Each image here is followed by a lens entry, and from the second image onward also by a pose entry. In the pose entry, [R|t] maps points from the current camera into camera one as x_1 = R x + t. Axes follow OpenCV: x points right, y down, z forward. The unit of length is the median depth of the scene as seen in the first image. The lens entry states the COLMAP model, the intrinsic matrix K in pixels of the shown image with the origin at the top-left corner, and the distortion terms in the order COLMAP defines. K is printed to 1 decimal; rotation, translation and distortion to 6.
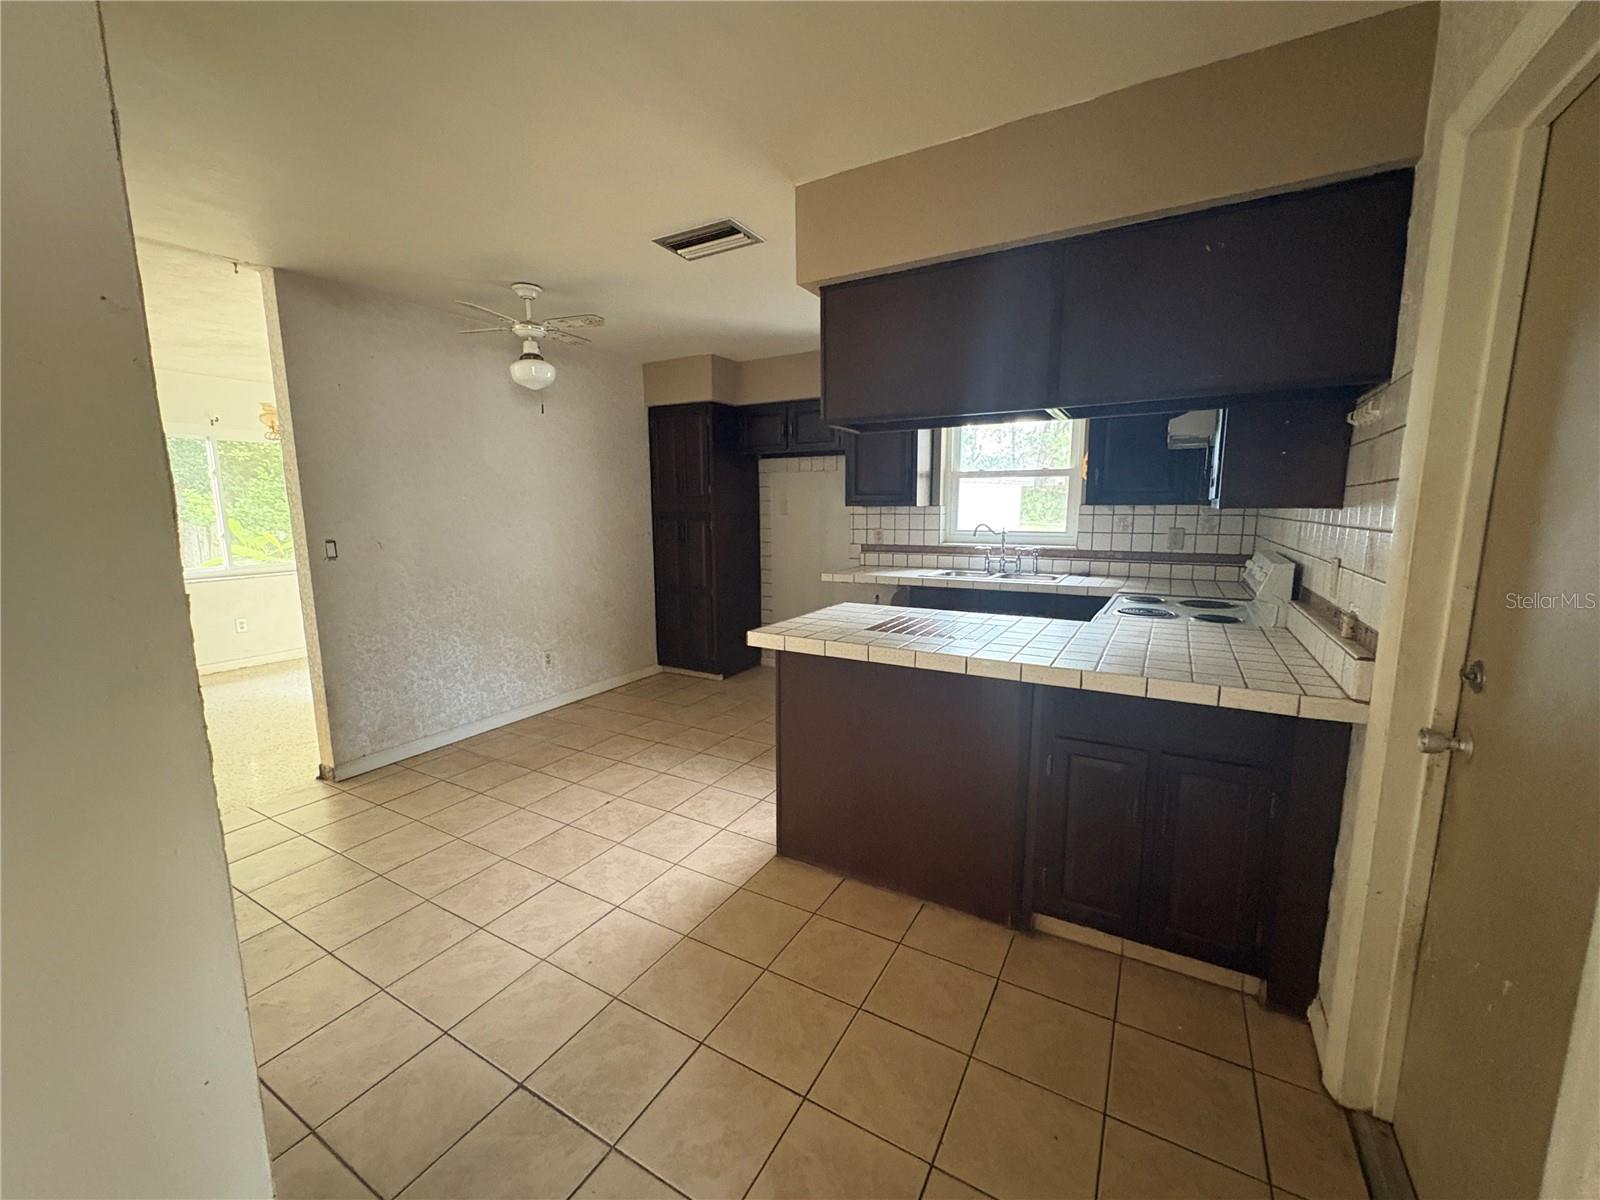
lens RADIAL K [[639.4, 0, 797.0], [0, 639.4, 607.1], [0, 0, 1]] dist [0.001770, 0.000151]
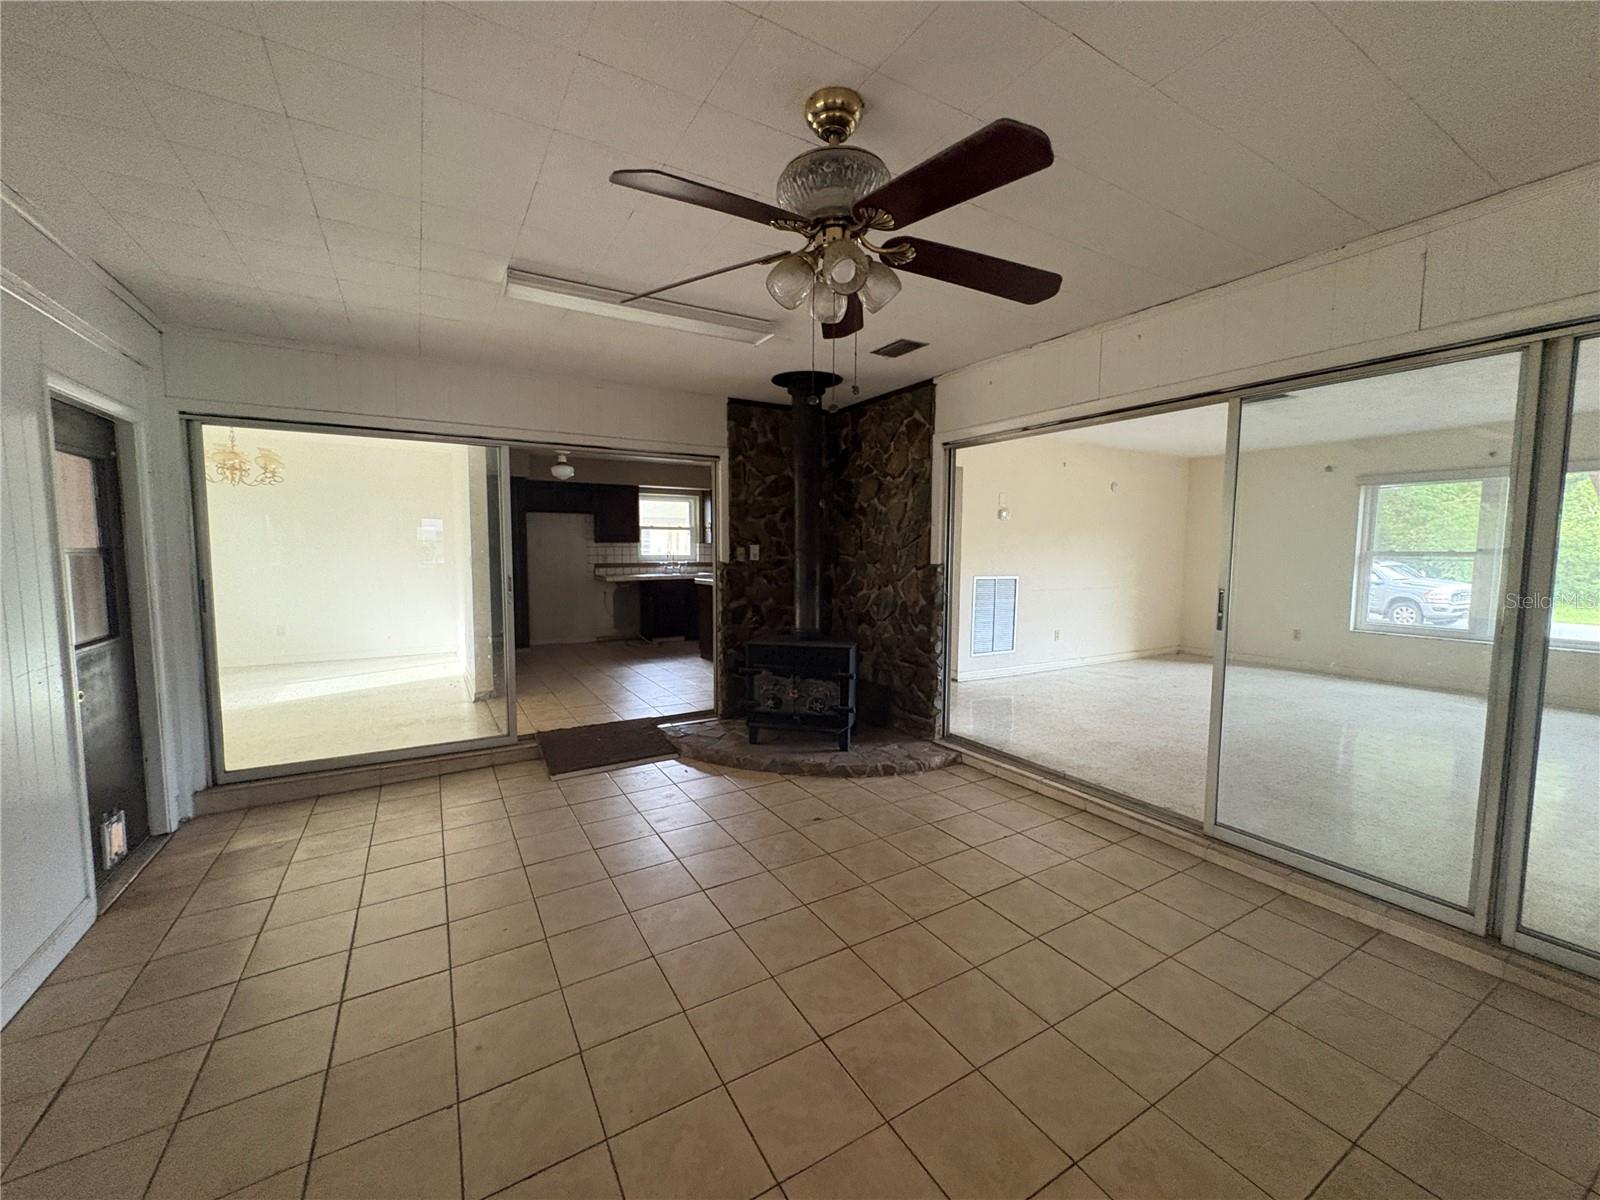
lens RADIAL K [[639.4, 0, 798.8], [0, 639.4, 601.5], [0, 0, 1]] dist [0.001770, 0.000151]
pose [[0.486895, -0.067910, 0.870816, -1.341192], [0.132803, 0.991138, 0.003040, 0.086588], [-0.863305, 0.114167, 0.491599, -0.402226]]
